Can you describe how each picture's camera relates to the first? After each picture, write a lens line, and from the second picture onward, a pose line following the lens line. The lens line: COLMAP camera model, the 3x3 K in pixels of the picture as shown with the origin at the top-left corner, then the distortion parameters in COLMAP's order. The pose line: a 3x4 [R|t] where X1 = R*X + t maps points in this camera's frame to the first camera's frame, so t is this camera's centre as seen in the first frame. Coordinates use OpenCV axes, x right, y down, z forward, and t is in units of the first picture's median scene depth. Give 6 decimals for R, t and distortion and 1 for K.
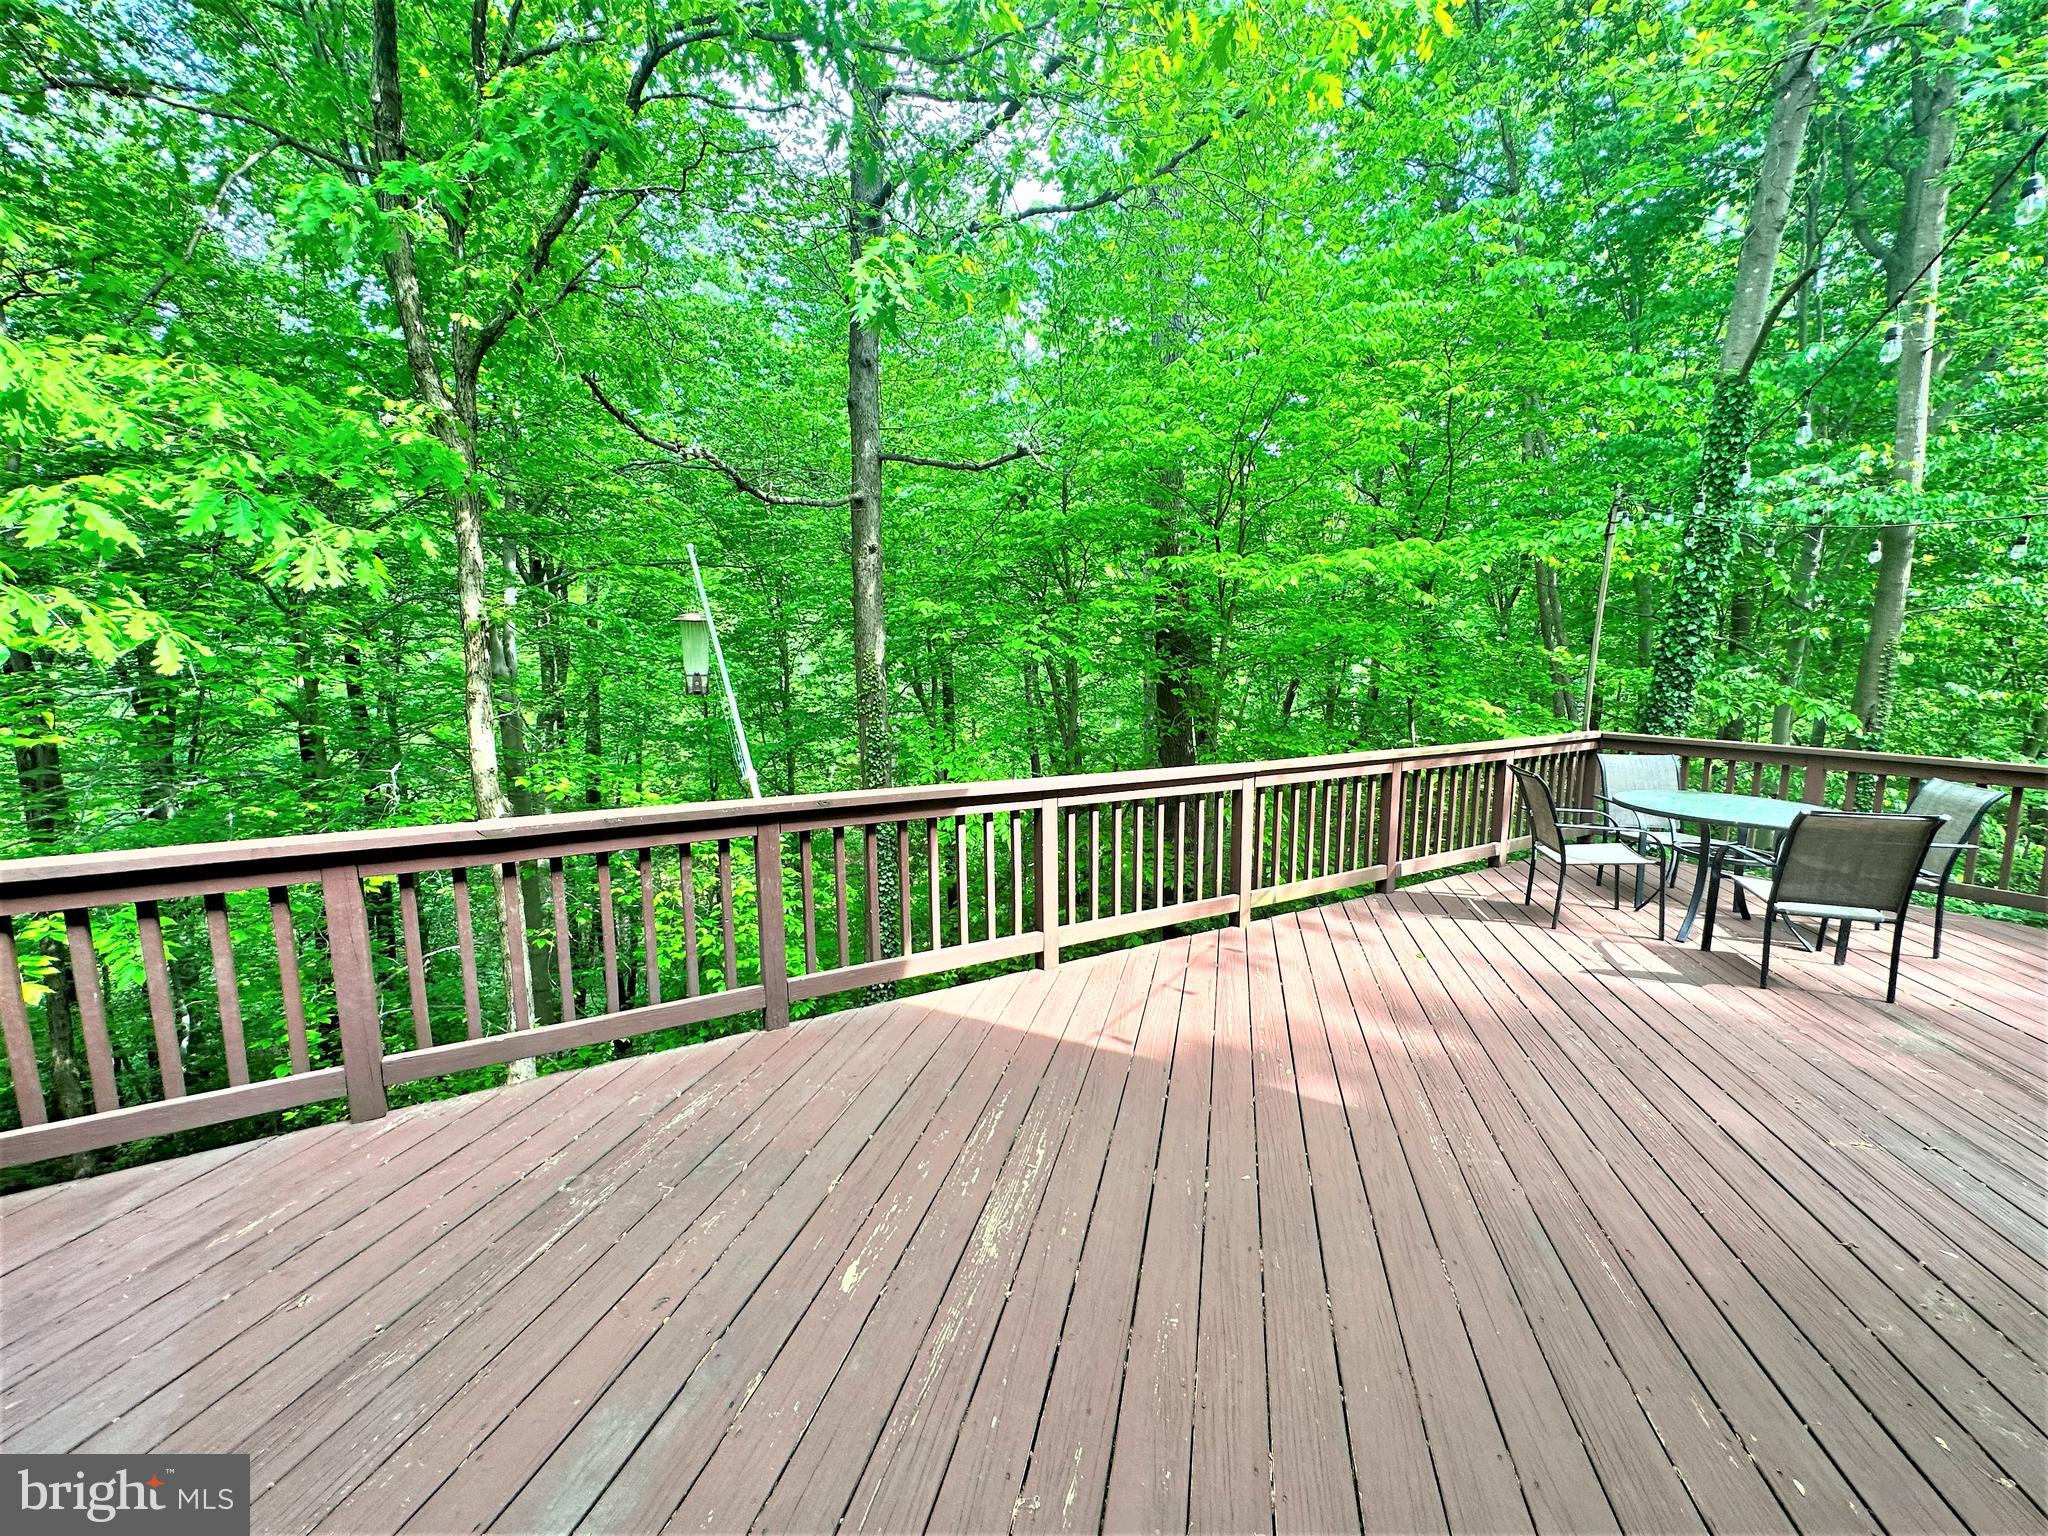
lens RADIAL K [[817.2, 0, 1039.8], [0, 817.2, 775.0], [0, 0, 1]] dist [-0.001231, 0.000067]
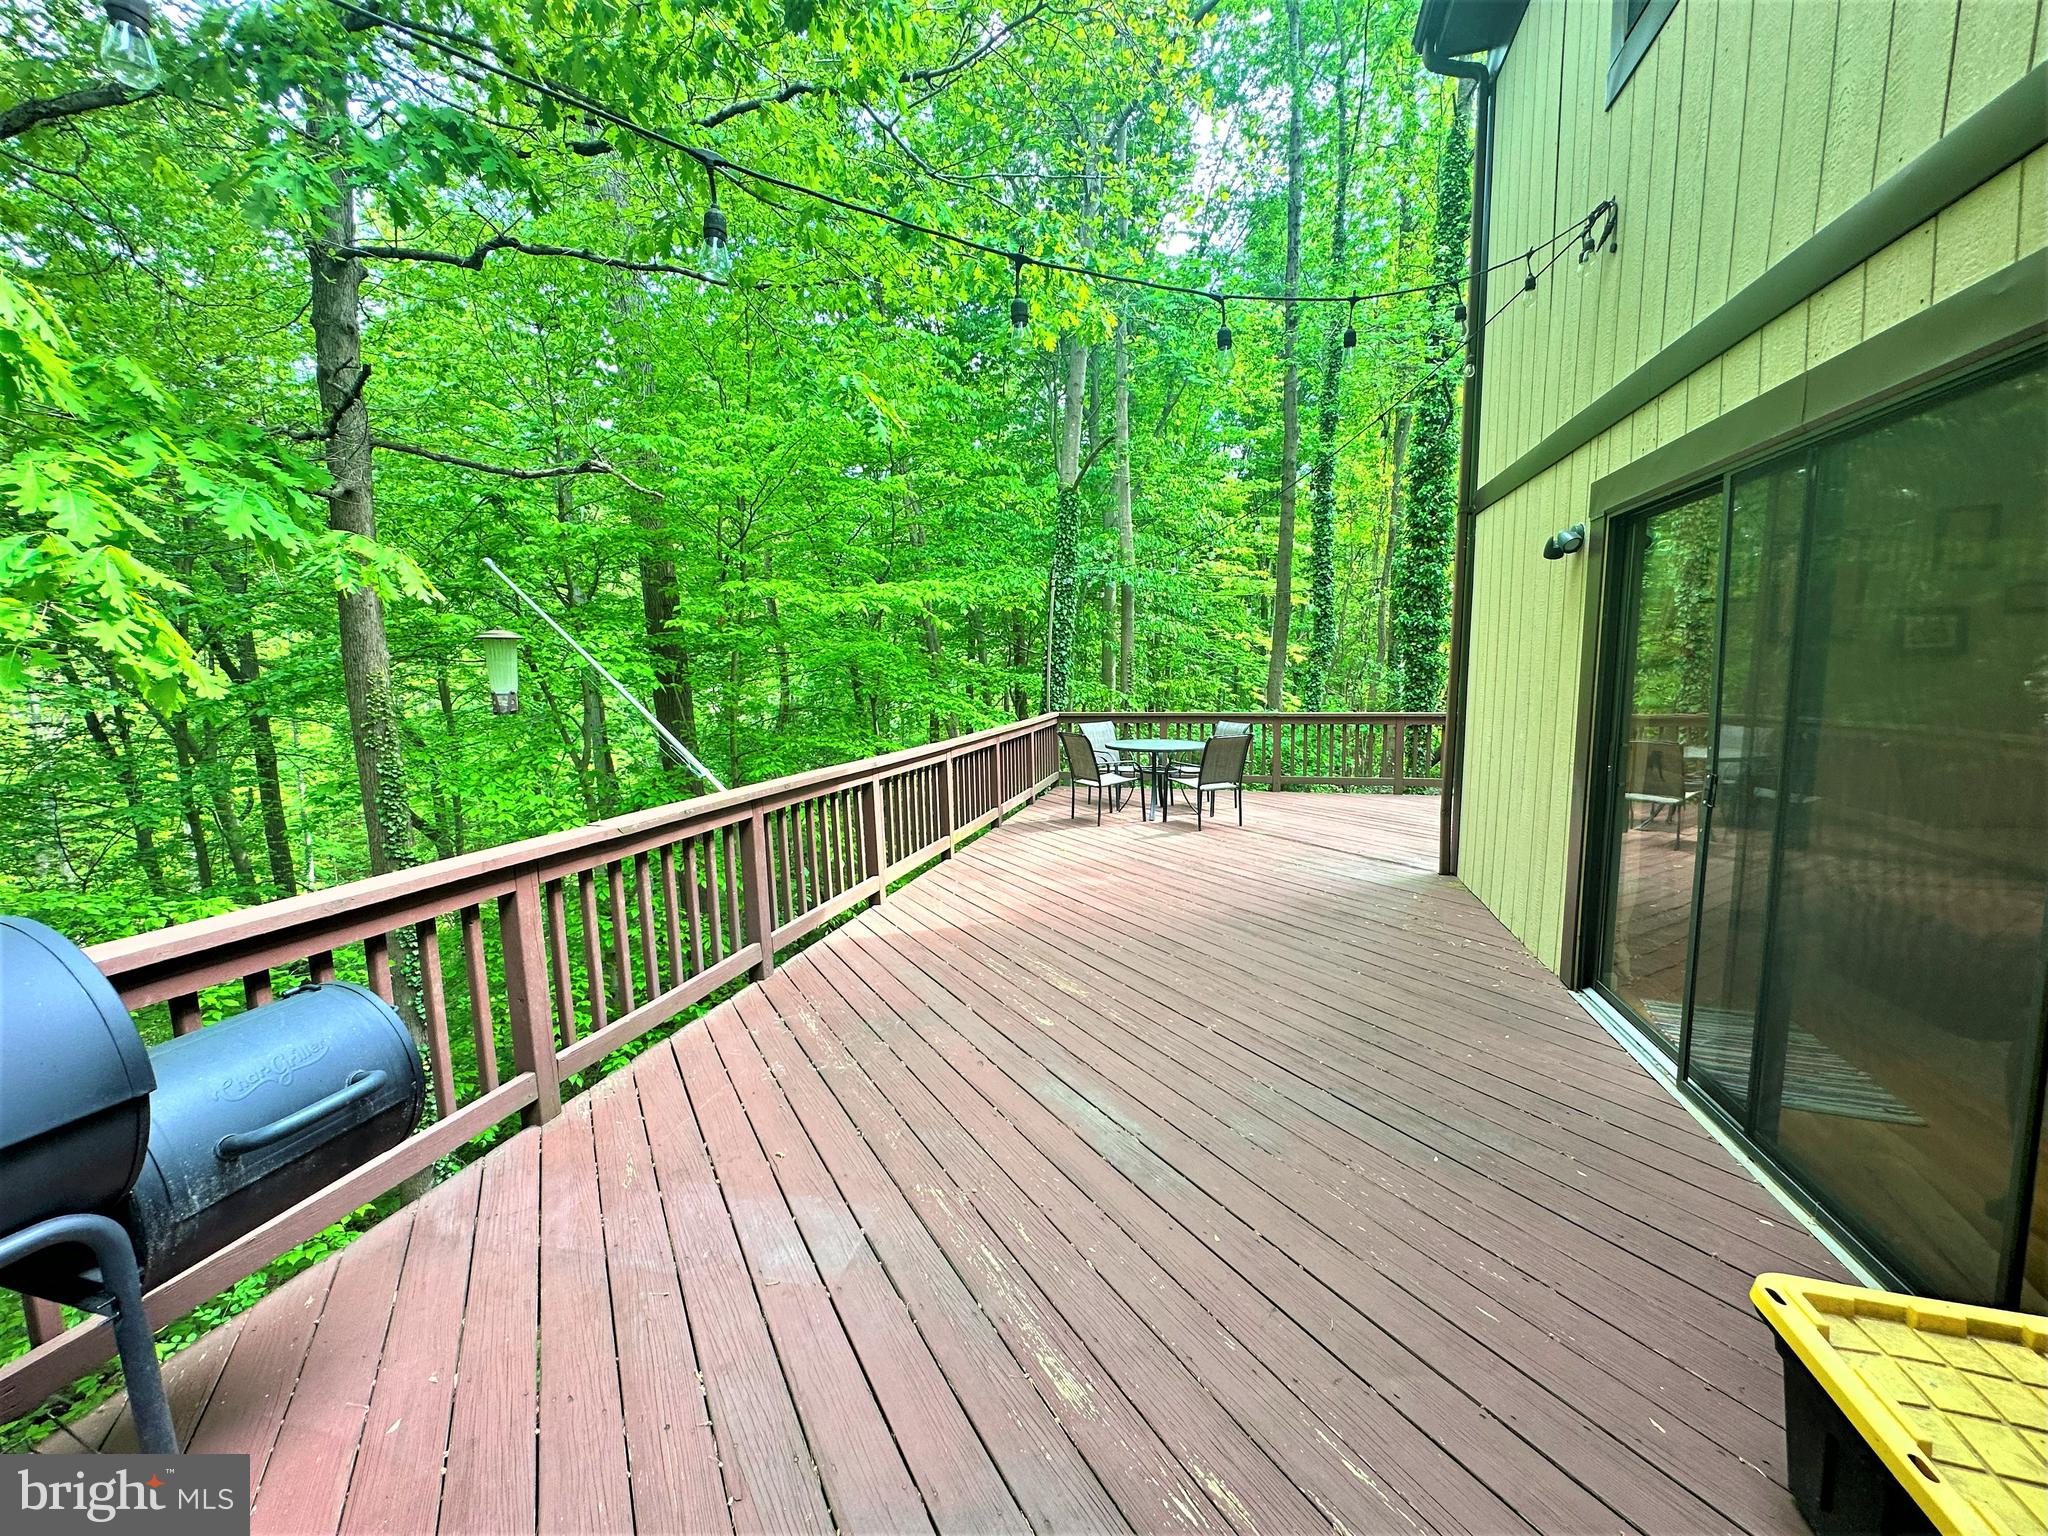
lens RADIAL K [[817.2, 0, 1020.4], [0, 817.2, 772.6], [0, 0, 1]] dist [-0.001231, 0.000067]
pose [[0.723377, -0.105358, 0.682367, -0.638187], [0.118348, 0.992583, 0.027795, 0.014151], [-0.680235, 0.060651, 0.730481, -0.125024]]
